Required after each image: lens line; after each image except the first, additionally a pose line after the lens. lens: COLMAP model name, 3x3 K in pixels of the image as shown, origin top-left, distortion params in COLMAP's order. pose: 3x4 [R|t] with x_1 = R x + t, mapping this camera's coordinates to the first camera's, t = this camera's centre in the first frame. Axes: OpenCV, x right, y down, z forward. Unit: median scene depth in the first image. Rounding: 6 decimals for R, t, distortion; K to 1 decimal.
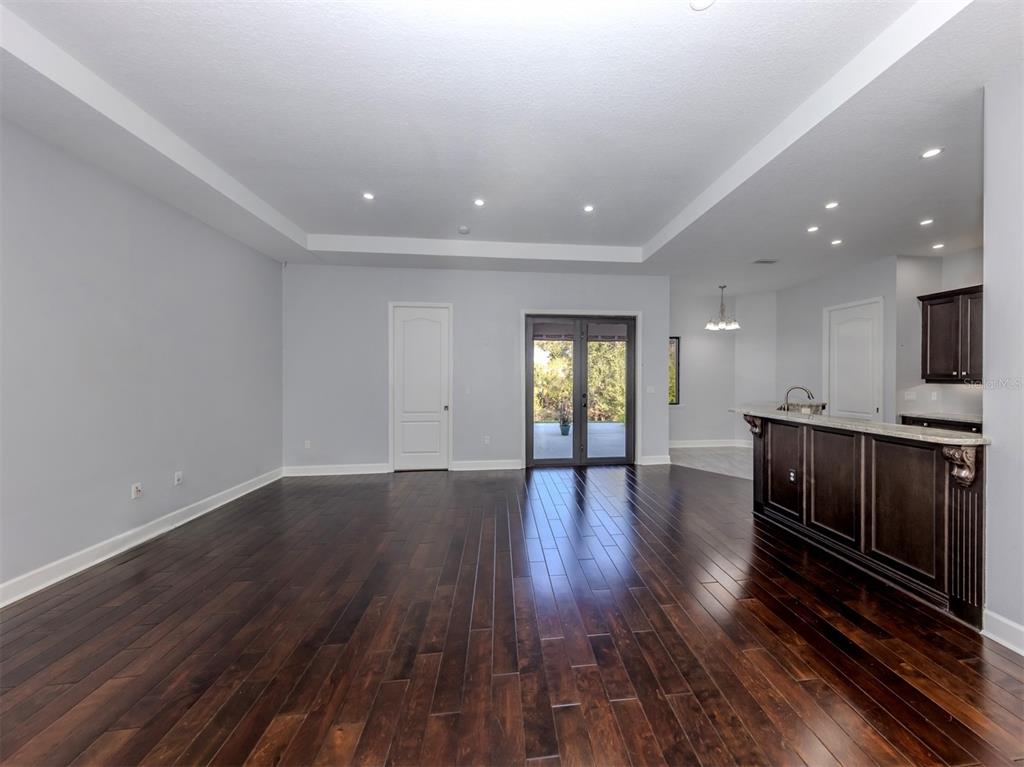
lens RADIAL K [[391.1, 0, 511.8], [0, 391.1, 376.6], [0, 0, 1]] dist [0.008992, 0.000230]
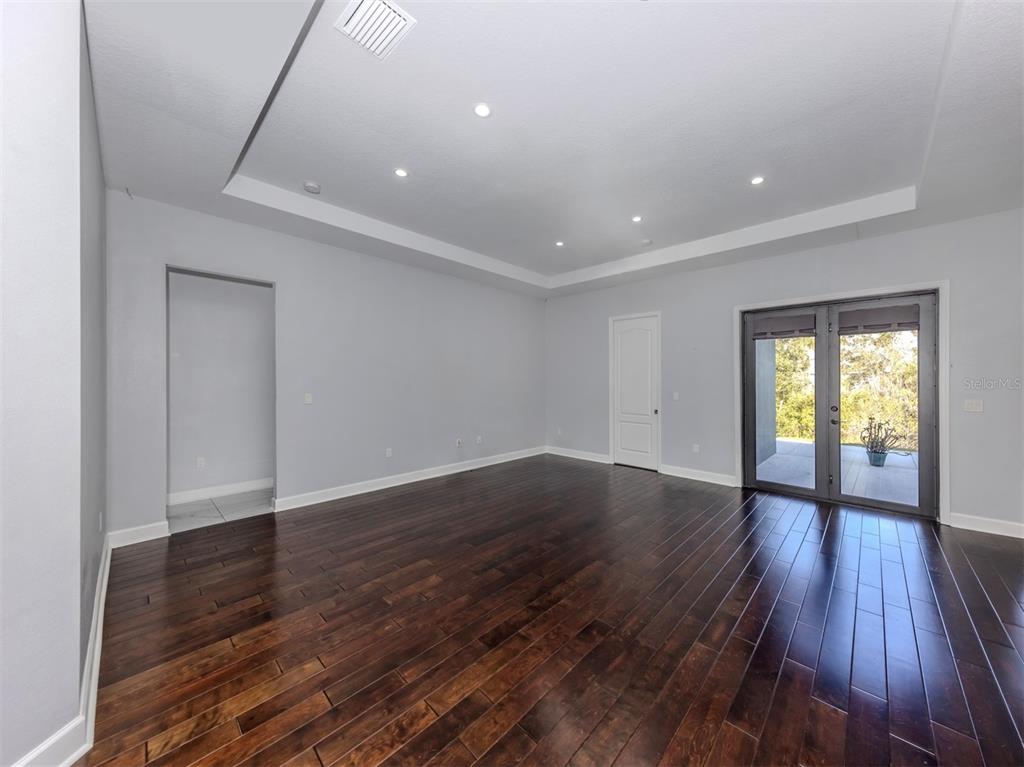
lens RADIAL K [[367.9, 0, 493.3], [0, 367.9, 377.5], [0, 0, 1]] dist [0.011287, -0.000035]
pose [[0.609564, -0.002295, -0.792733, 0.385387], [-0.007113, 0.999940, -0.008365, 0.000095], [0.792705, 0.010738, 0.609511, 0.062761]]
